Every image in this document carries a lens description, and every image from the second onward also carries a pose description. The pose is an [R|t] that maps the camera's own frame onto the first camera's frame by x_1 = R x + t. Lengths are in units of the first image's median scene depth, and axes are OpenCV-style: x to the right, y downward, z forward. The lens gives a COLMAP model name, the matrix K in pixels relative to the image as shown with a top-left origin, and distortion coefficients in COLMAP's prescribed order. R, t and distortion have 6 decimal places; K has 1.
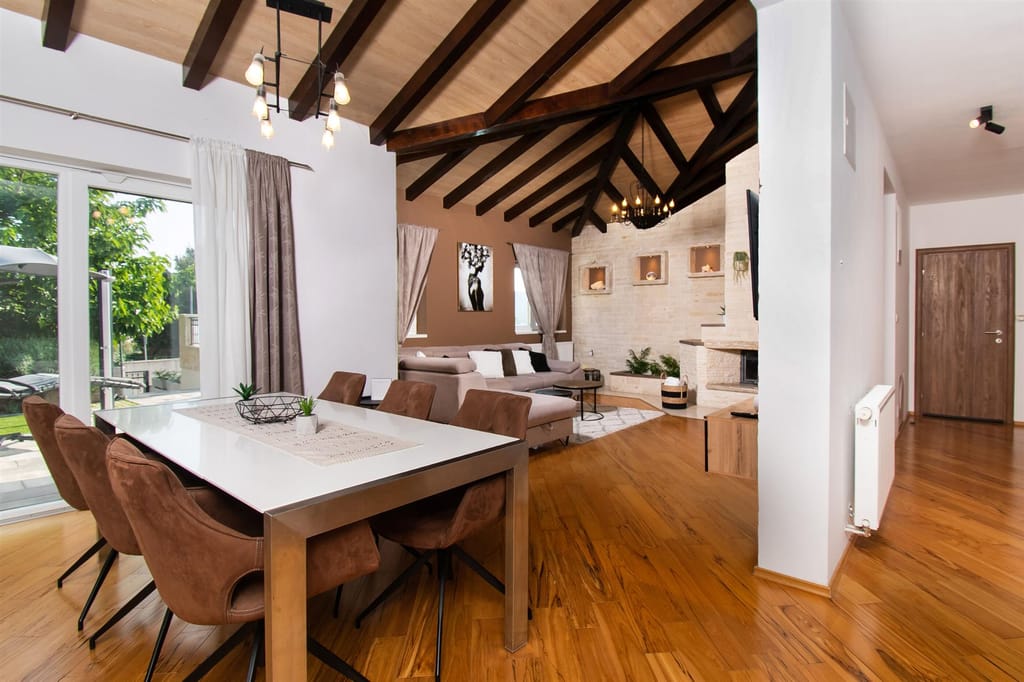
lens RADIAL K [[500.0, 0, 513.4], [0, 500.0, 308.6], [0, 0, 1]] dist [0.000262, -0.000092]
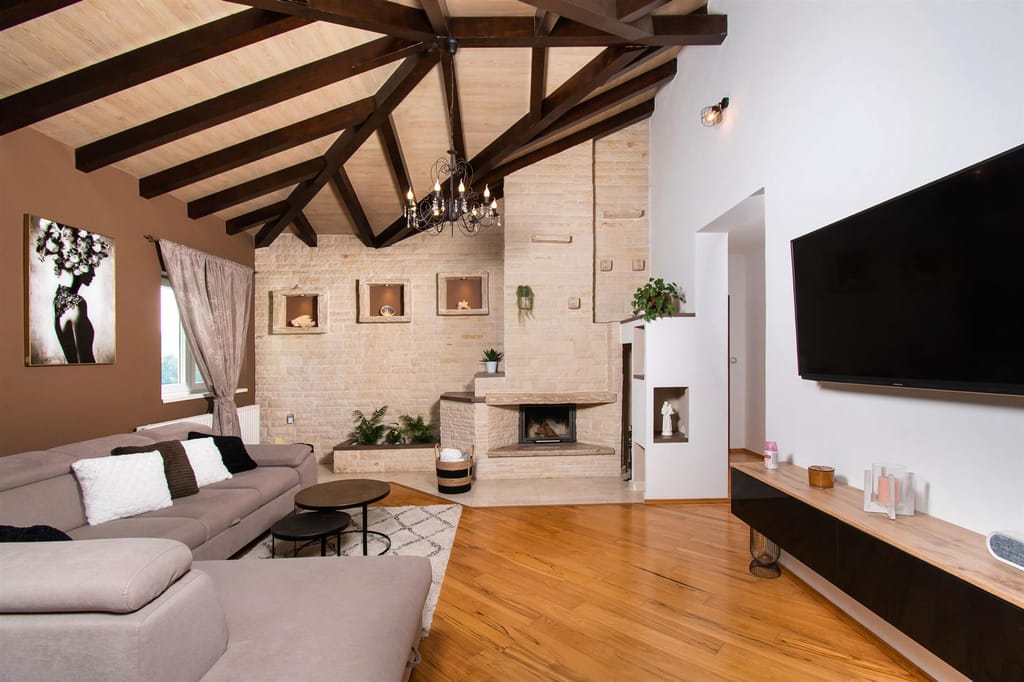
lens RADIAL K [[465.3, 0, 513.5], [0, 465.3, 346.3], [0, 0, 1]] dist [0.003358, -0.013435]
pose [[0.722543, -0.001756, 0.691324, -0.074902], [0.004025, 0.999991, -0.001667, -0.010285], [-0.691315, 0.003987, 0.722543, 0.373608]]
